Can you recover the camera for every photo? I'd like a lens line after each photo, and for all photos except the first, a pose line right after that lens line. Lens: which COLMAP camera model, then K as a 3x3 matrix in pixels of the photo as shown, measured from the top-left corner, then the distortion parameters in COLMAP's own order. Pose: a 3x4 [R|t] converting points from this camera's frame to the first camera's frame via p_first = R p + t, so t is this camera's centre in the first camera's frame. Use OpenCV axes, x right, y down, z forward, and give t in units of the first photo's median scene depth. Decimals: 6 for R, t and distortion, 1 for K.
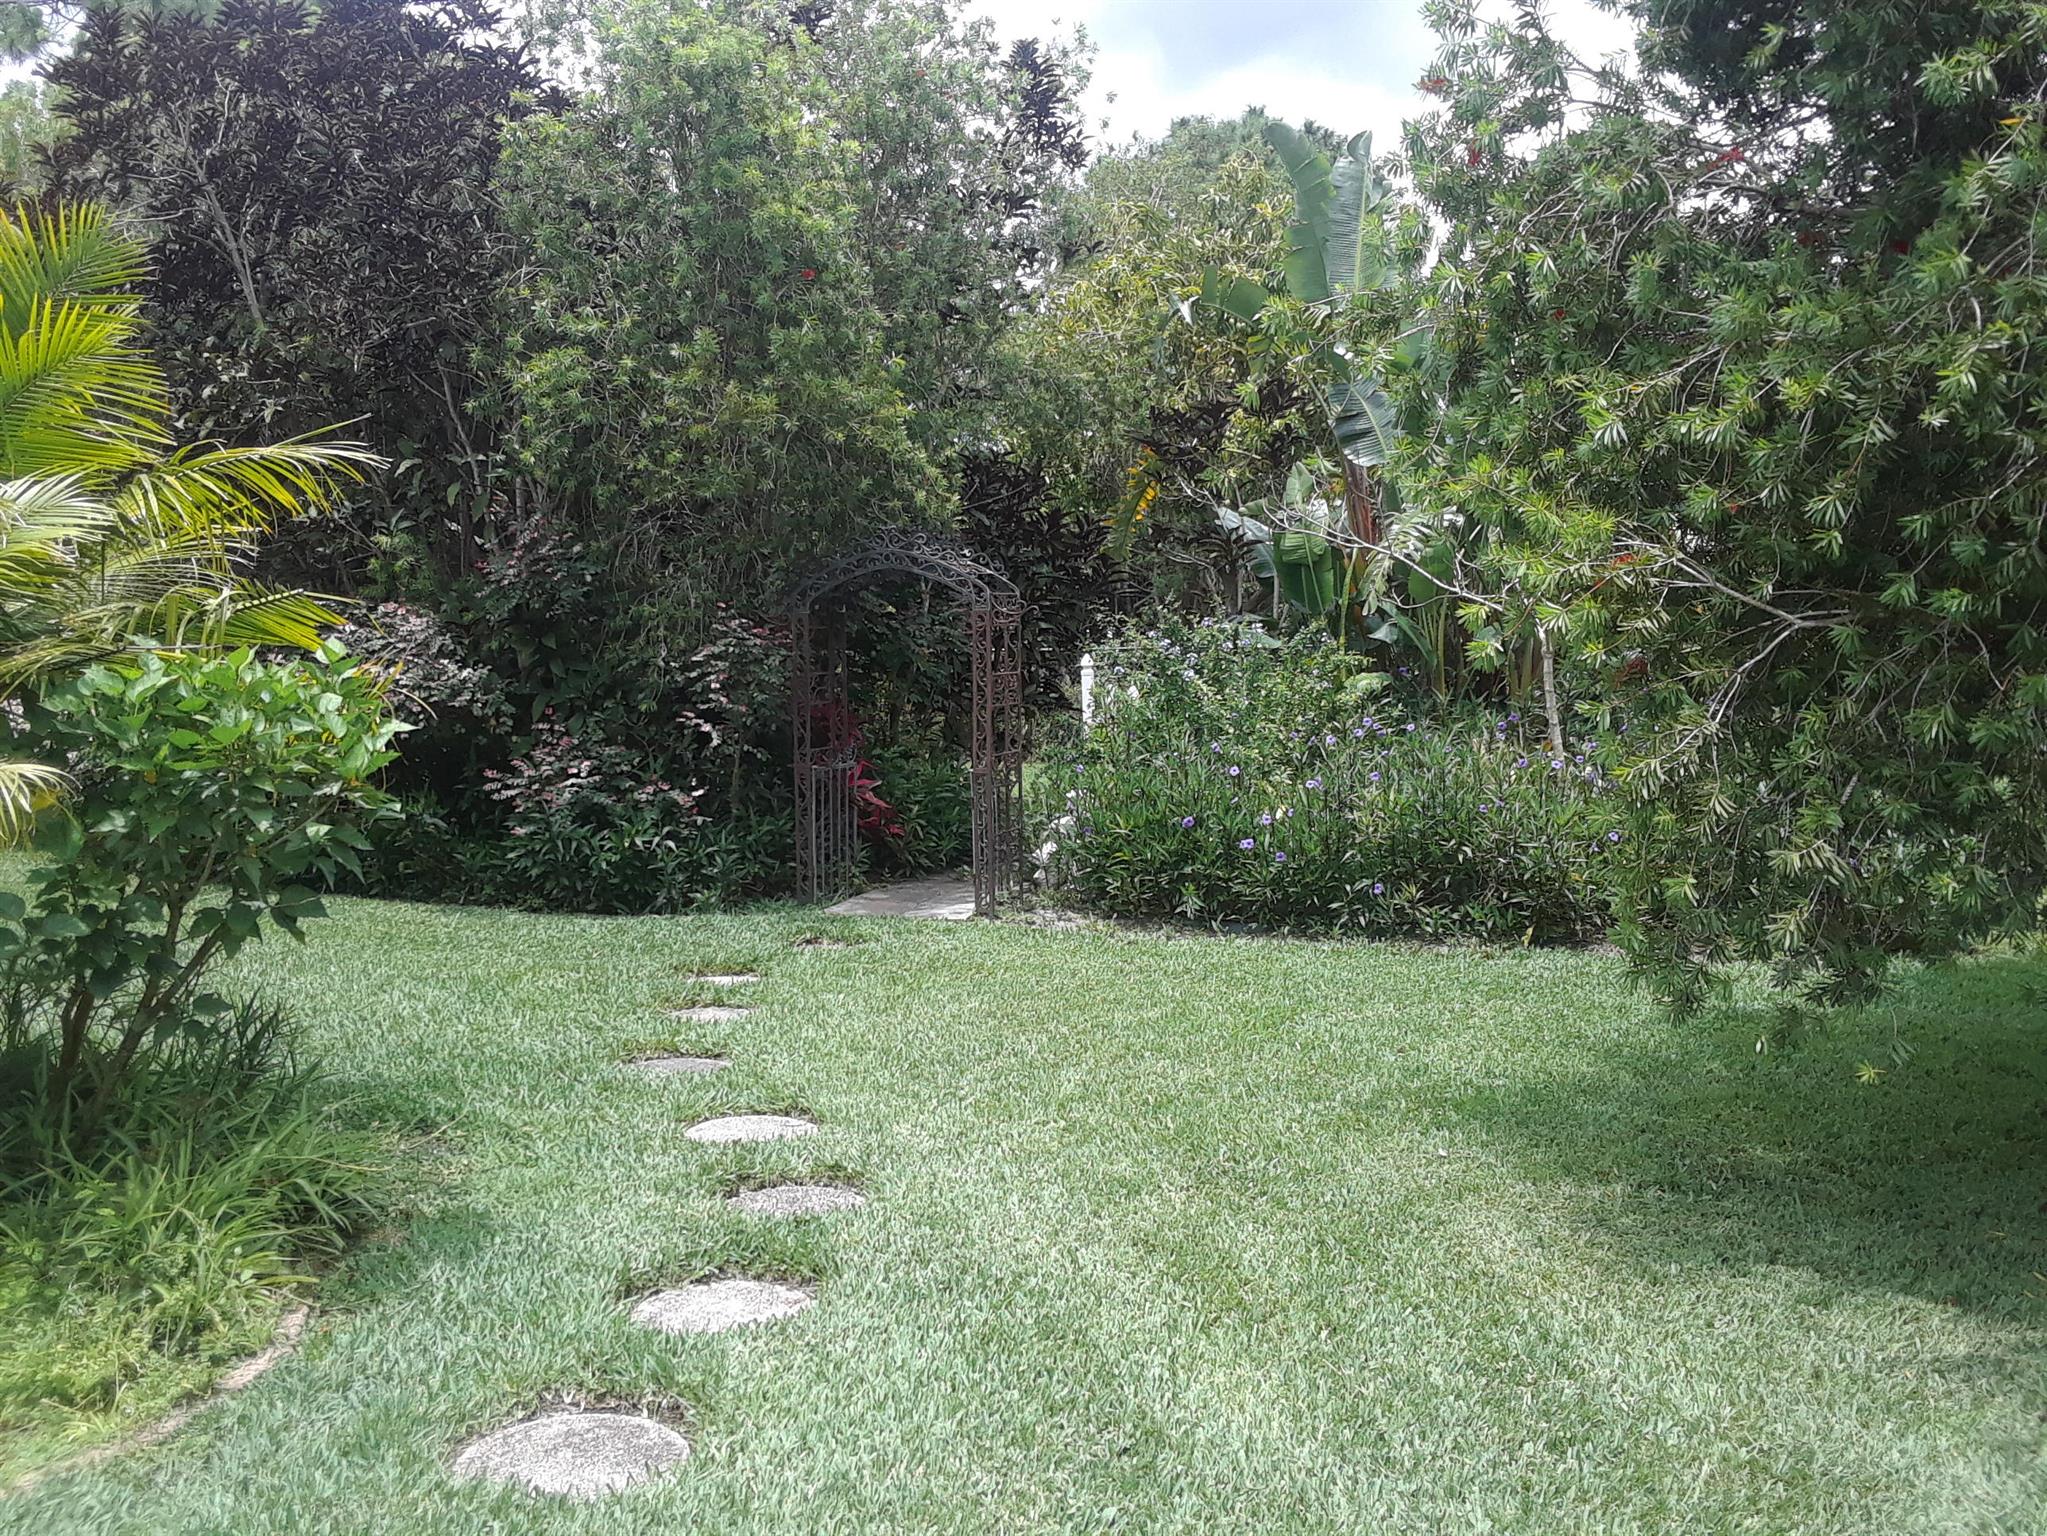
lens RADIAL K [[1810.7, 0, 1023.5], [0, 1810.7, 768.0], [0, 0, 1]] dist [0.058713, -0.005692]
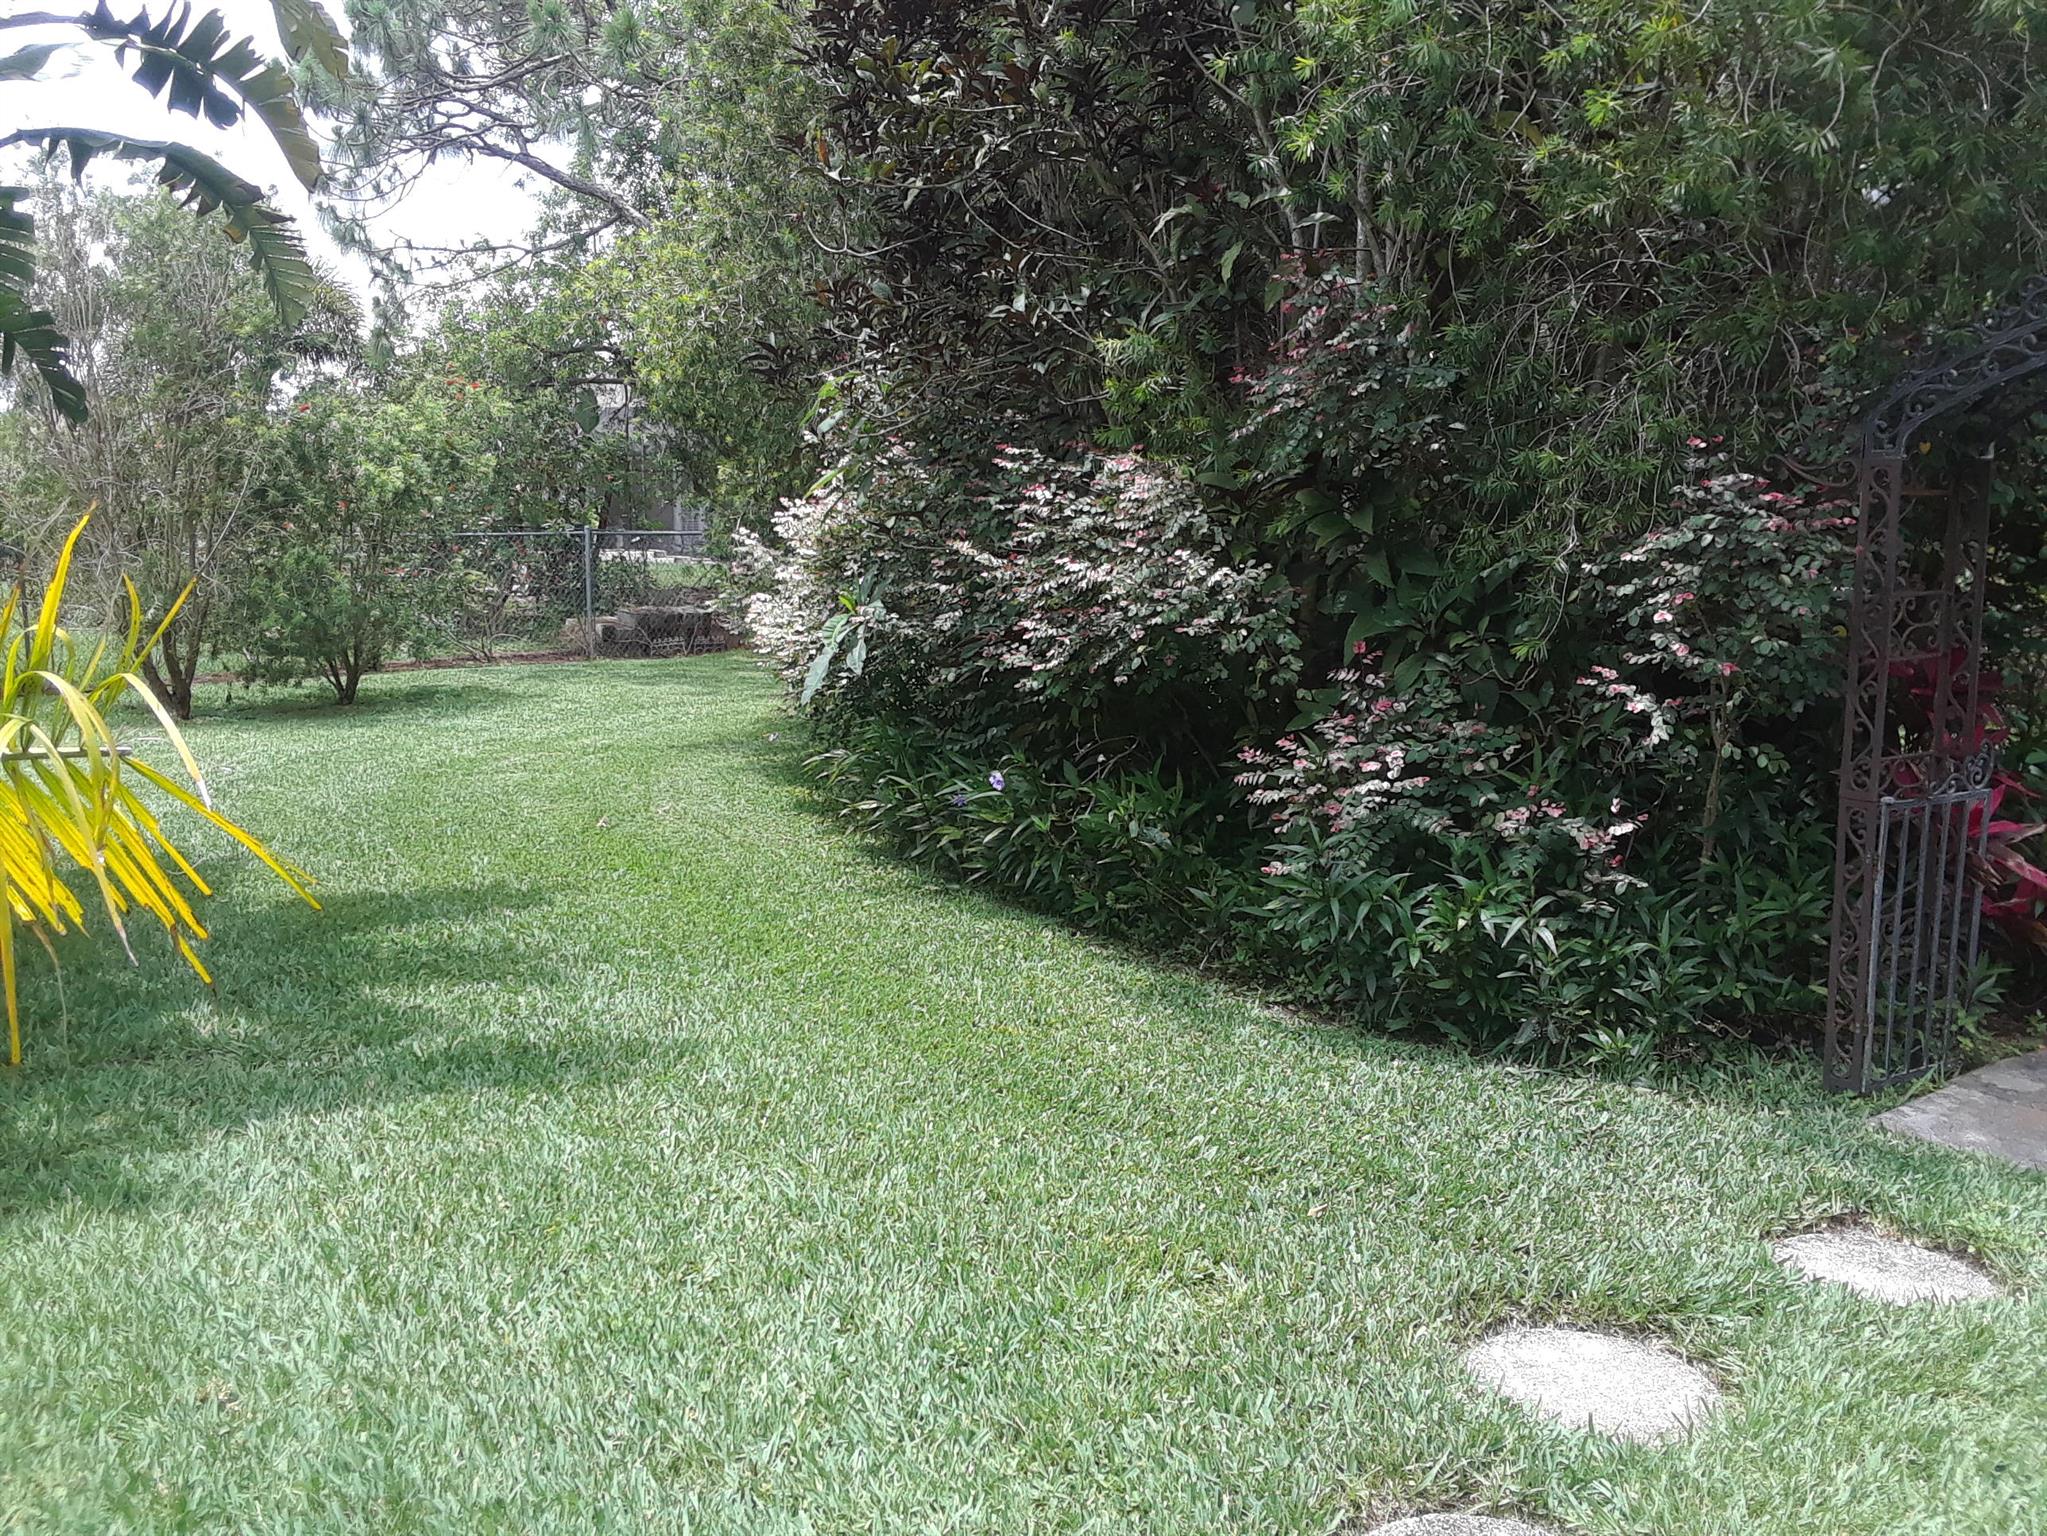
lens RADIAL K [[1810.7, 0, 1023.5], [0, 1810.7, 768.0], [0, 0, 1]] dist [0.058713, -0.005692]
pose [[0.844786, 0.083925, -0.528481, -0.055516], [-0.052180, 0.995838, 0.074731, -0.031714], [0.532553, -0.035556, 0.845649, 0.492559]]
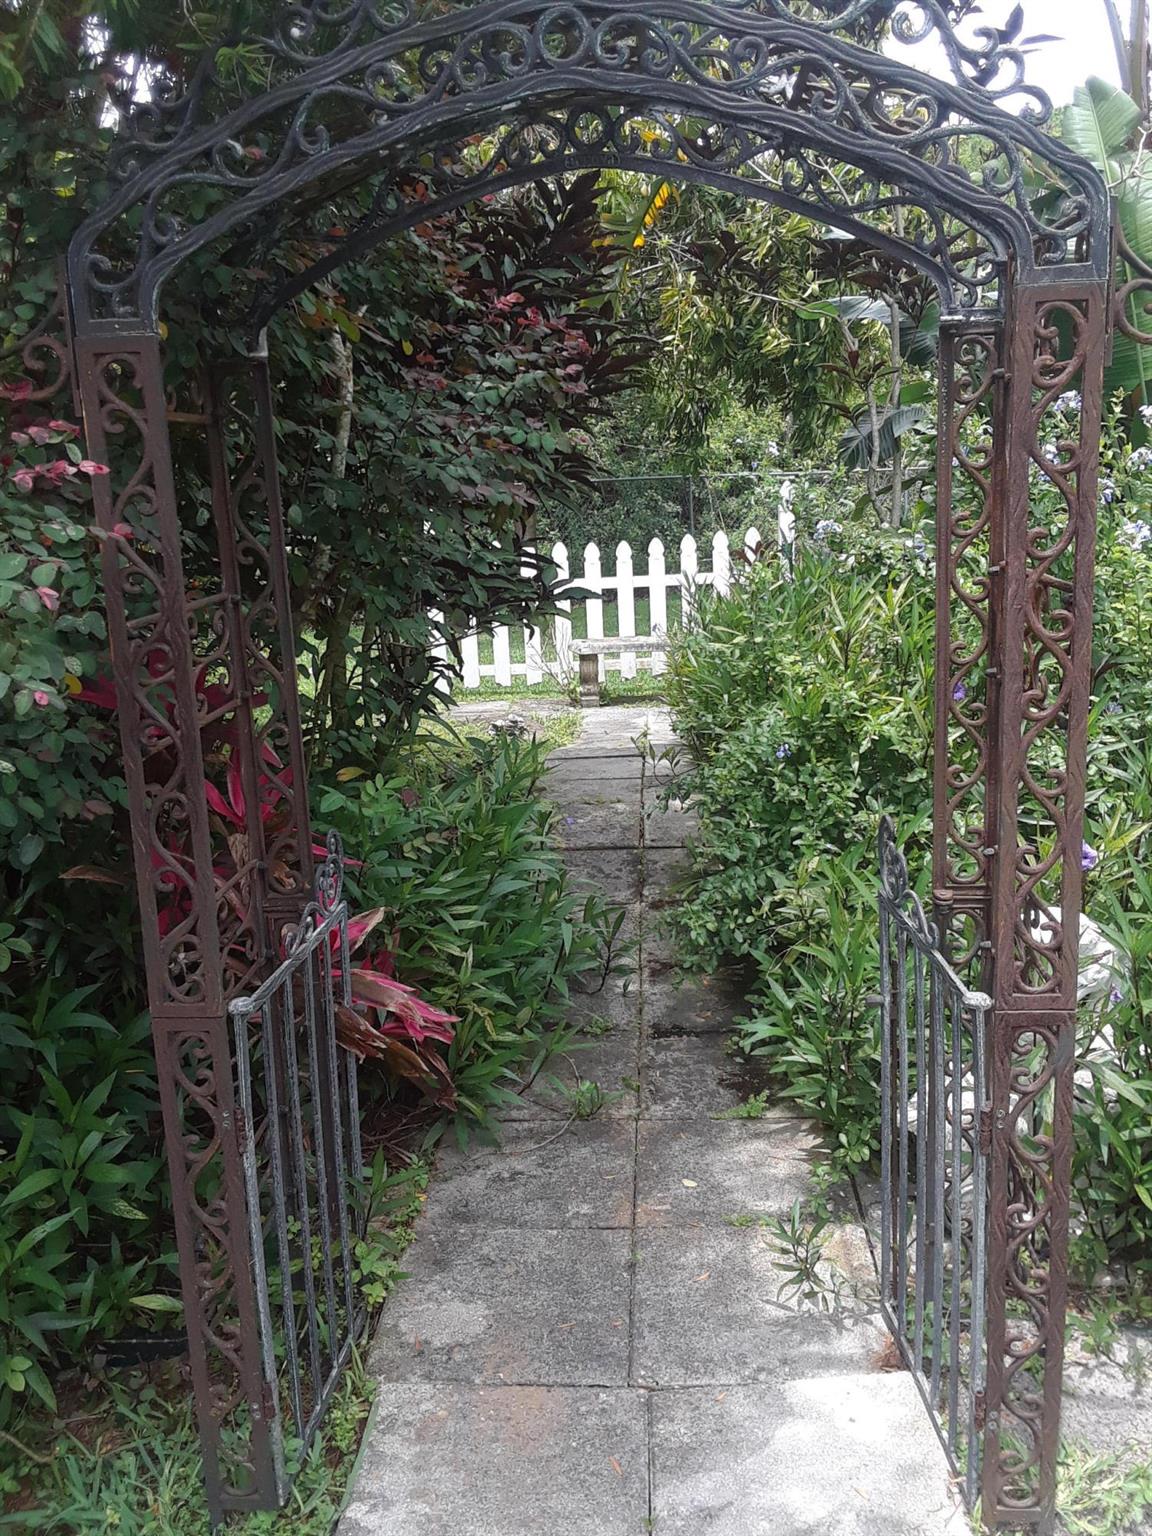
lens RADIAL K [[1358.7, 0, 576.0], [0, 1358.7, 768.0], [0, 0, 1]] dist [0.058713, -0.005692]
pose [[0.964159, -0.086899, 0.250689, -0.114396], [0.051431, 0.988135, 0.144723, -0.054816], [-0.260291, -0.126643, 0.957189, 0.810348]]
